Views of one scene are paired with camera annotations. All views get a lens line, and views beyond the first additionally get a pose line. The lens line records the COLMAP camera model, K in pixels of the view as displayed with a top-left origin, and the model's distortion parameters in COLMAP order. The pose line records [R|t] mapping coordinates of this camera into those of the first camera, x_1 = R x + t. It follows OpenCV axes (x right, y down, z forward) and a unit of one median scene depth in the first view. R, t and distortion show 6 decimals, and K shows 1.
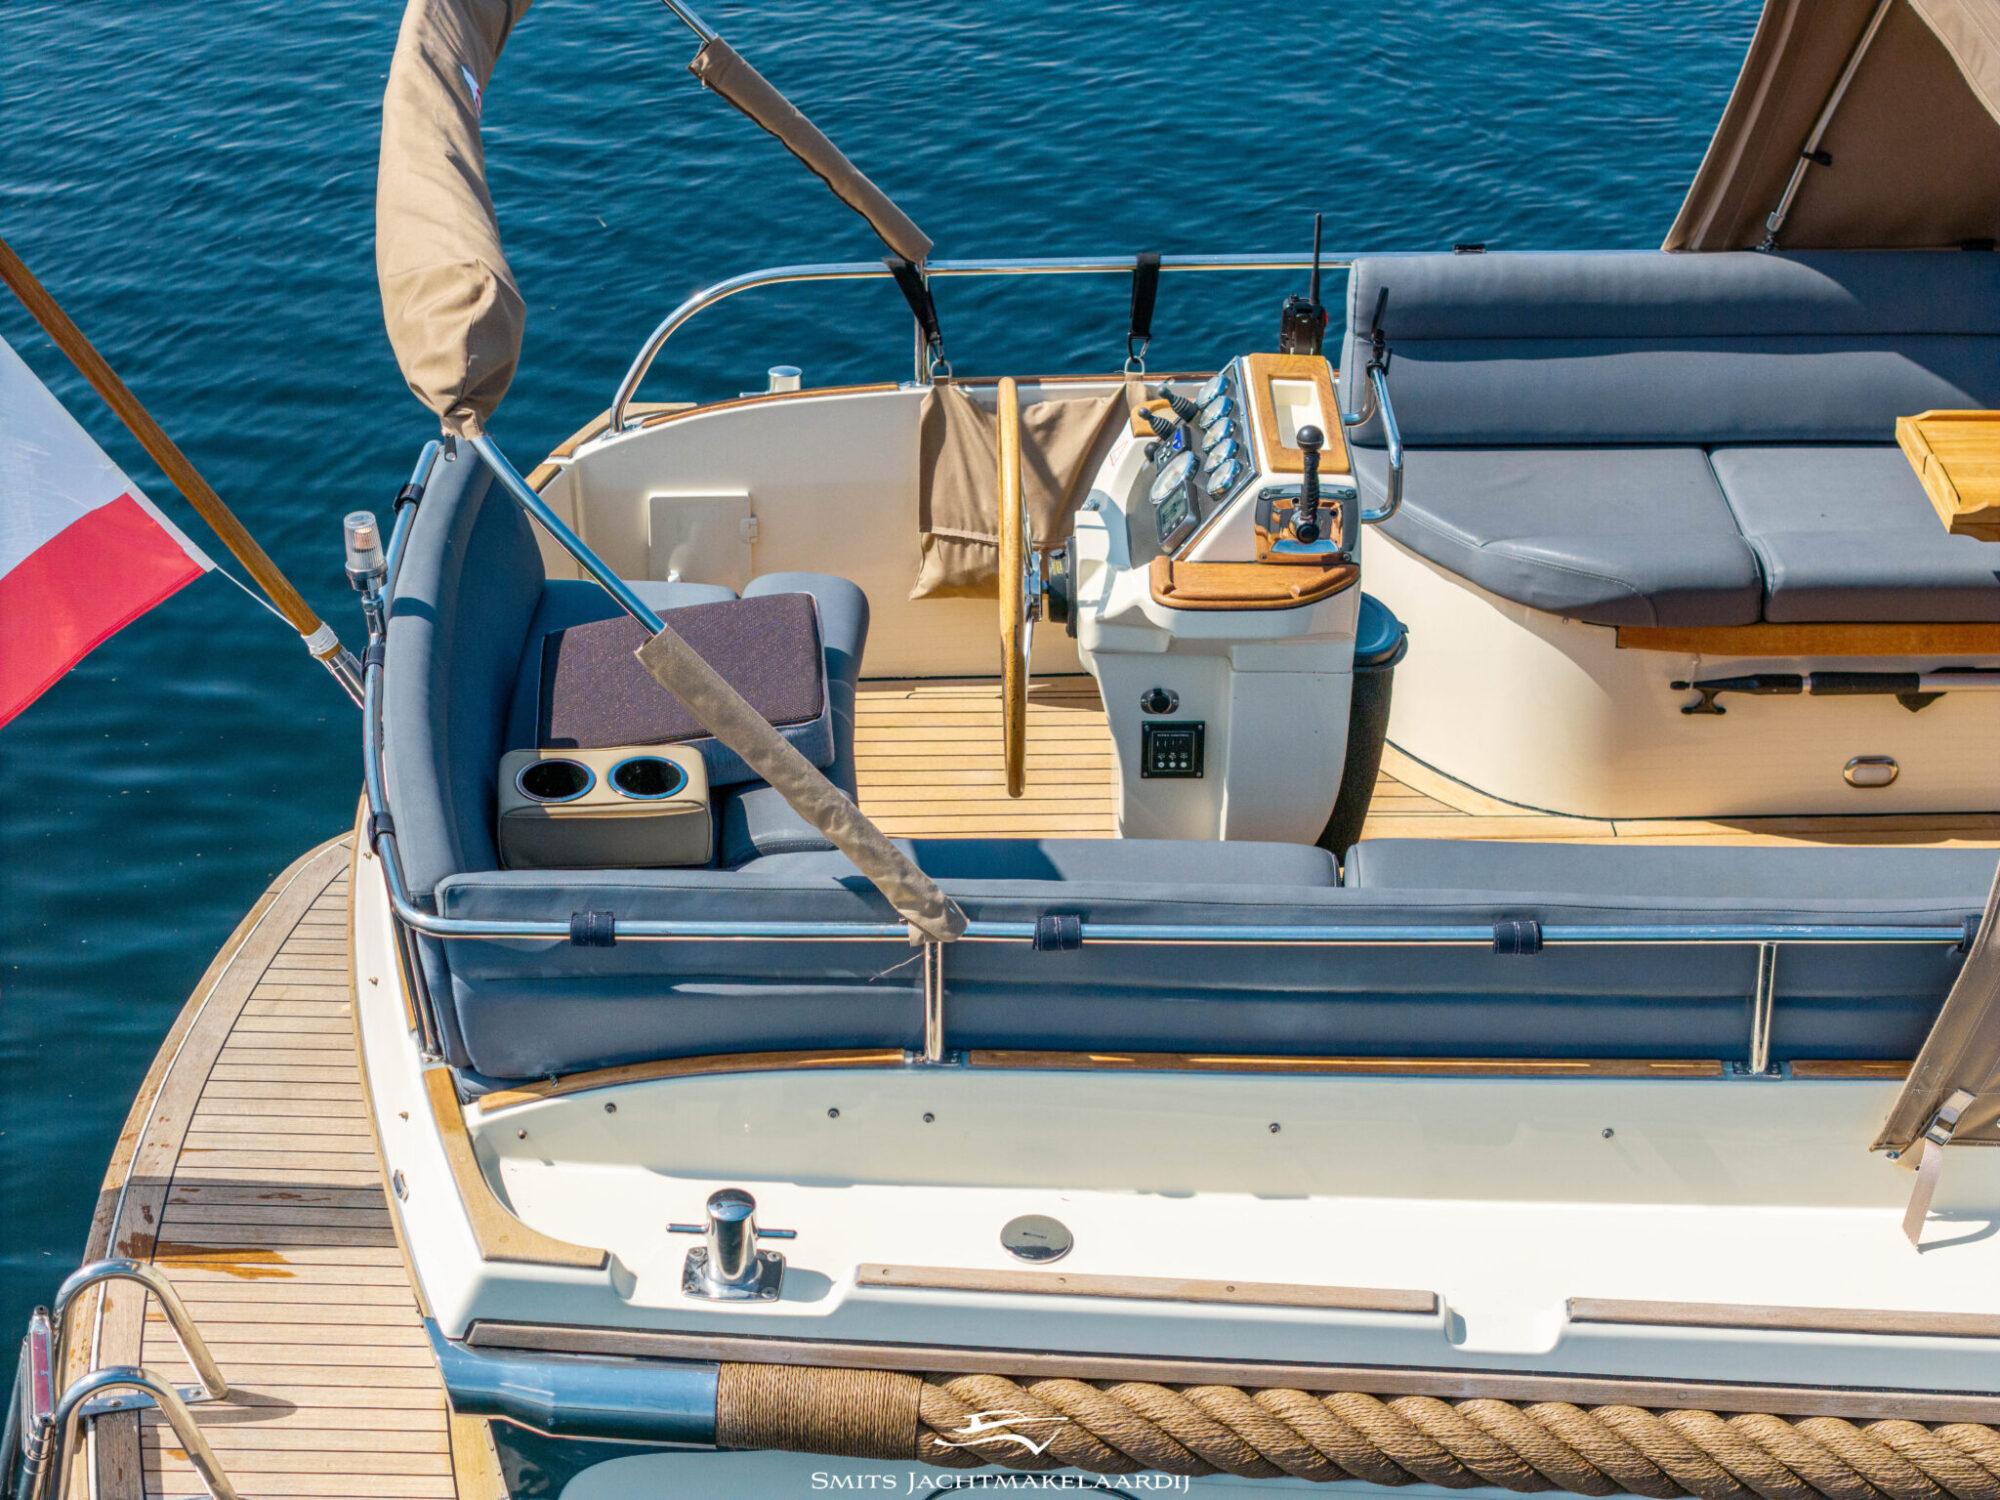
lens RADIAL K [[4163.1, 0, 1000.0], [0, 4163.1, 750.0], [0, 0, 1]] dist [-0.145371, -0.162906]
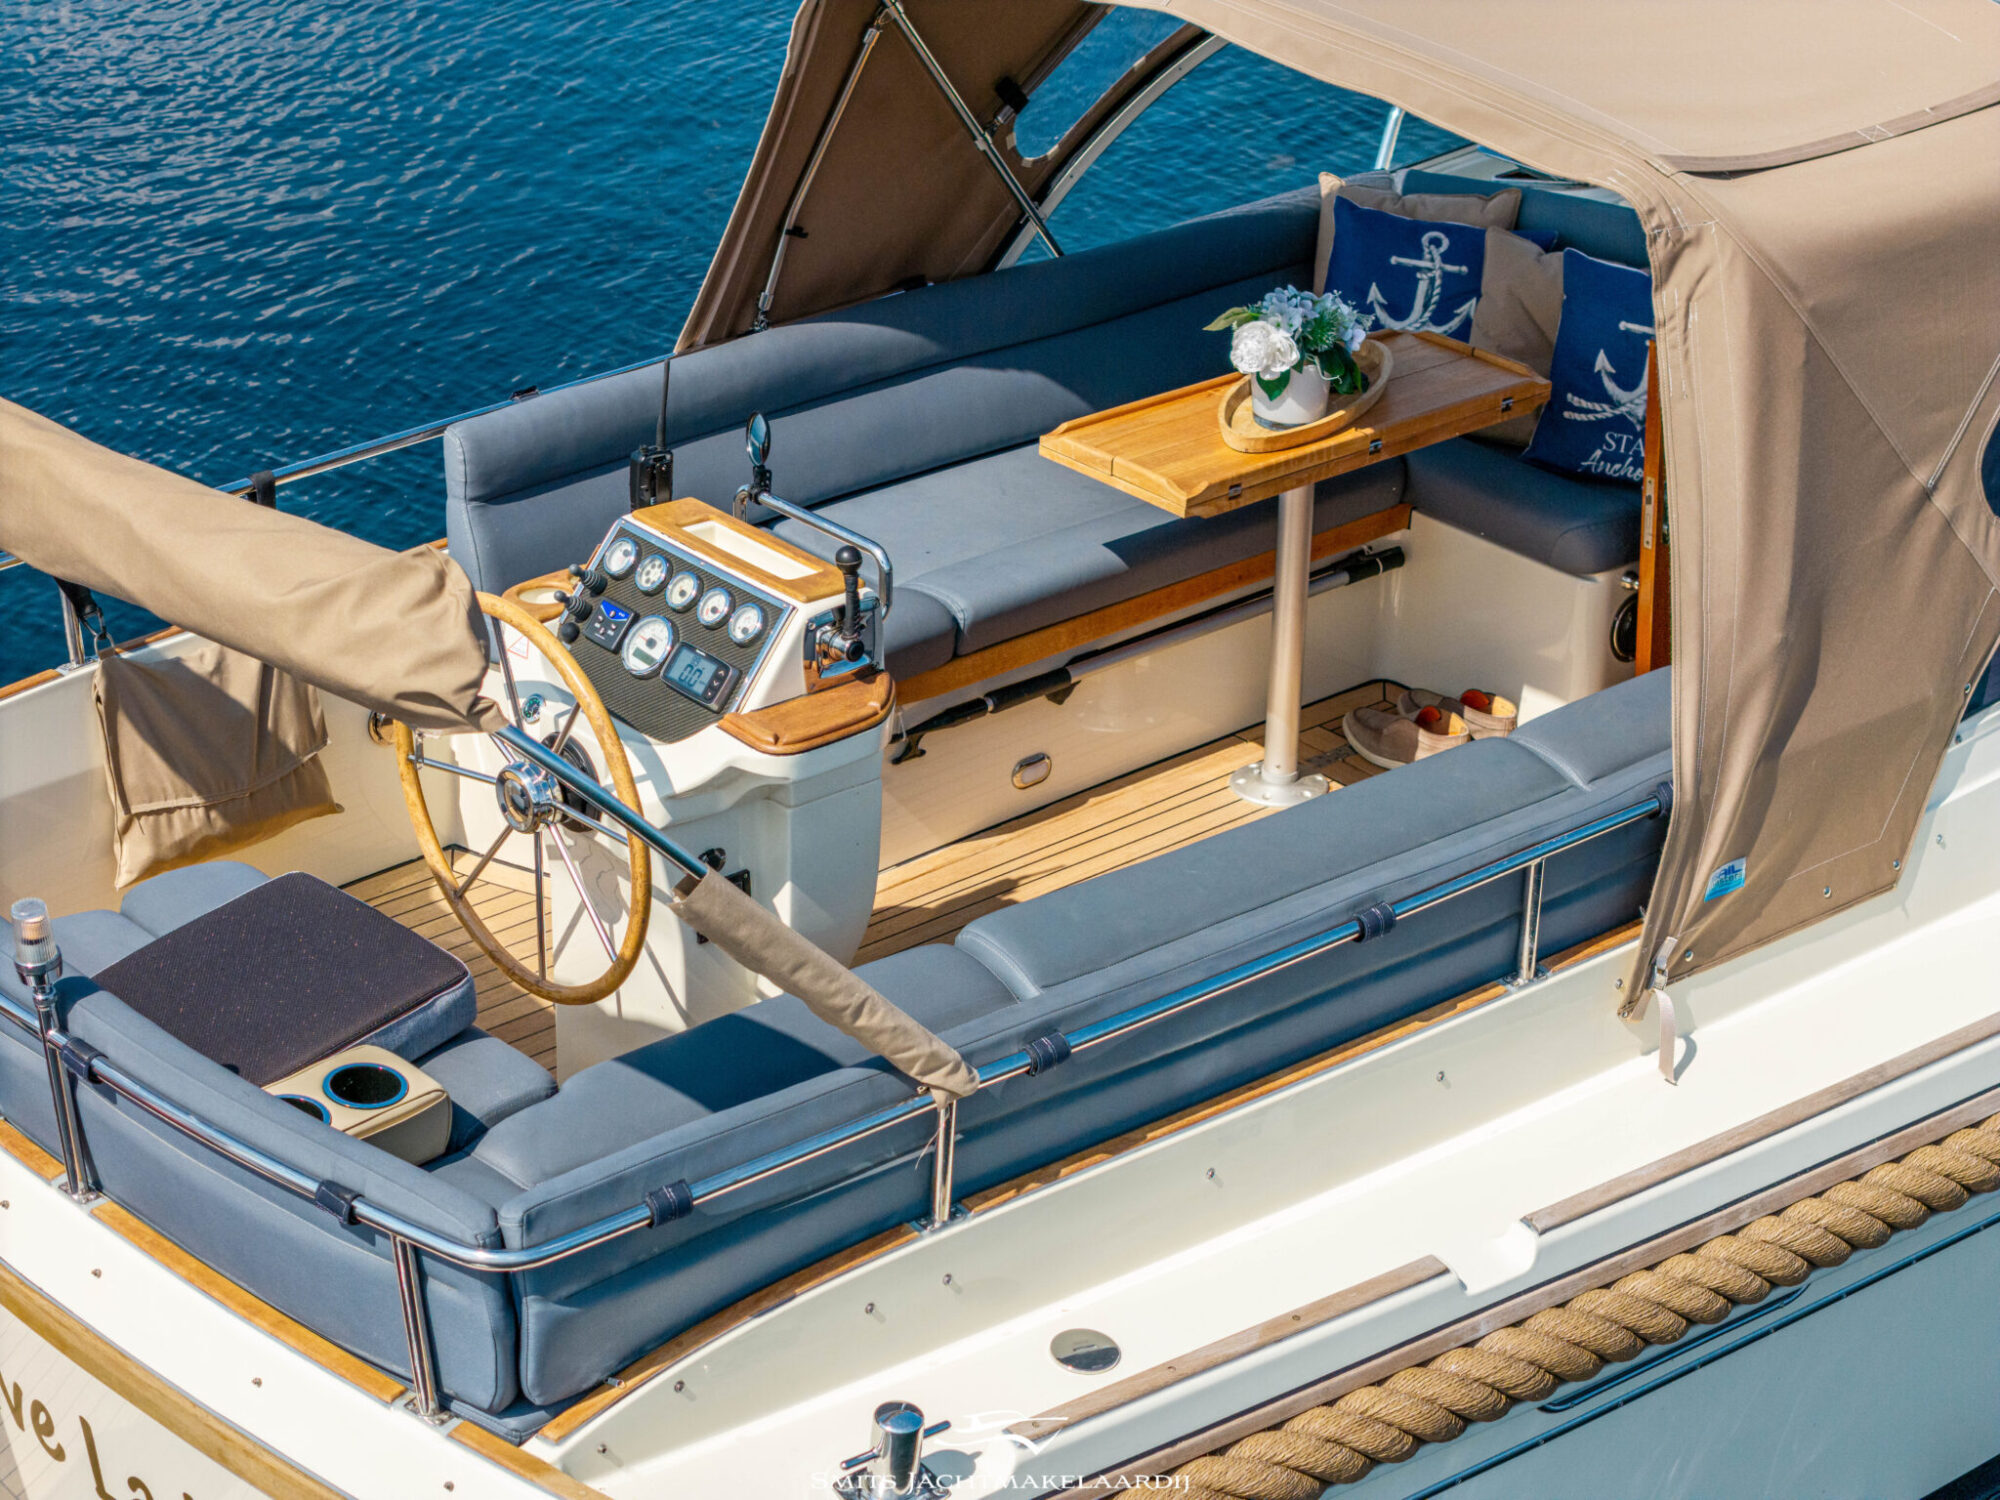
lens RADIAL K [[4163.1, 0, 1000.0], [0, 4163.1, 750.0], [0, 0, 1]] dist [-0.145371, -0.162906]
pose [[0.750698, -0.267907, 0.603886, -0.514422], [0.287887, 0.955389, 0.065972, -0.084790], [-0.594620, 0.124326, 0.794336, 0.167142]]
